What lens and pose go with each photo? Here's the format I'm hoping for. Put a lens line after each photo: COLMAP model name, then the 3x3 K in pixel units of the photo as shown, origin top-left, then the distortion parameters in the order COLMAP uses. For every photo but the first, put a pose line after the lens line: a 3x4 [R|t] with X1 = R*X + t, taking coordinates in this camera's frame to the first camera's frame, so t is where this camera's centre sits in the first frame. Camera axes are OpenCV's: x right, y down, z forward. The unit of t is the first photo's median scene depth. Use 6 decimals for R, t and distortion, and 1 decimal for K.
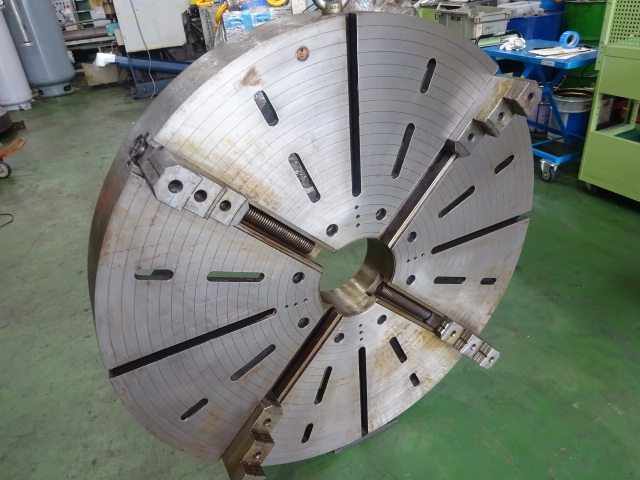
lens RADIAL K [[472.4, 0, 316.4], [0, 472.4, 238.9], [0, 0, 1]] dist [0.003464, -0.009984]
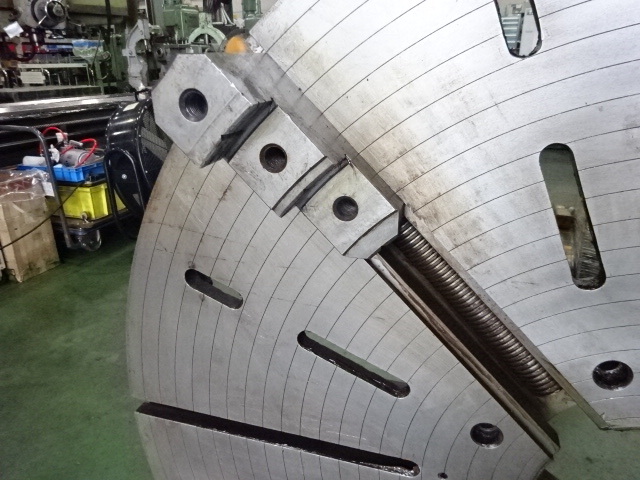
lens RADIAL K [[472.4, 0, 316.4], [0, 472.4, 238.9], [0, 0, 1]] dist [0.003464, -0.009984]
pose [[0.704669, 0.320830, -0.632859, 0.065426], [-0.392141, 0.919433, 0.029472, -0.034383], [0.591327, 0.227402, 0.773706, 0.479991]]
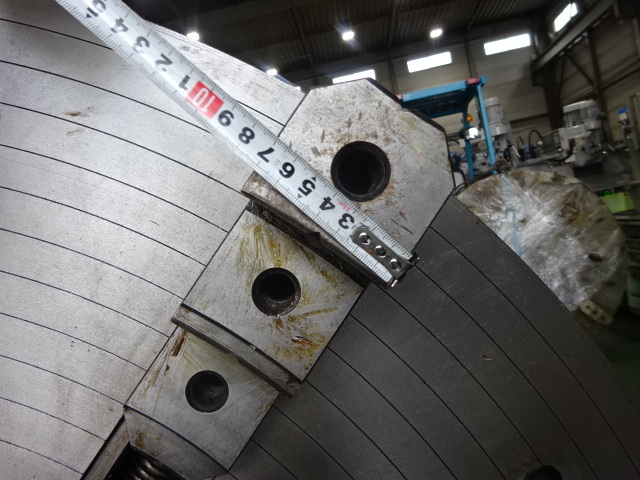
lens RADIAL K [[472.4, 0, 316.4], [0, 472.4, 238.9], [0, 0, 1]] dist [0.003464, -0.009984]
pose [[0.894916, -0.090729, -0.436914, 0.453236], [-0.106539, 0.907355, -0.406641, -0.183664], [0.433330, 0.410458, 0.802340, 0.769754]]
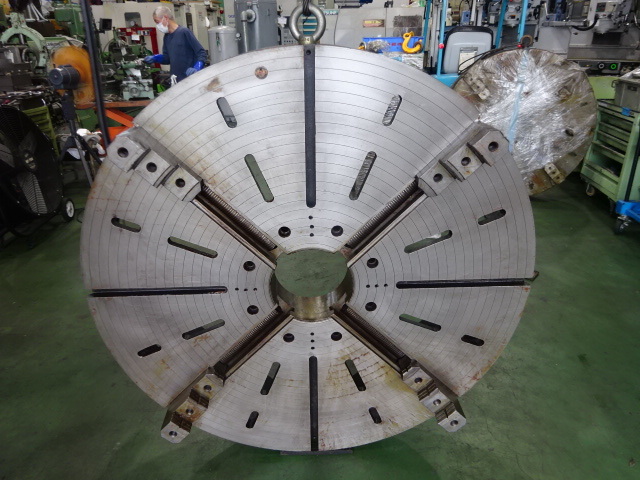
lens RADIAL K [[472.4, 0, 316.4], [0, 472.4, 238.9], [0, 0, 1]] dist [0.003464, -0.009984]
pose [[0.899824, 0.234862, -0.367637, 0.468785], [-0.267503, 0.962739, -0.039697, 0.019037], [0.344615, 0.134064, 0.929122, -0.009077]]
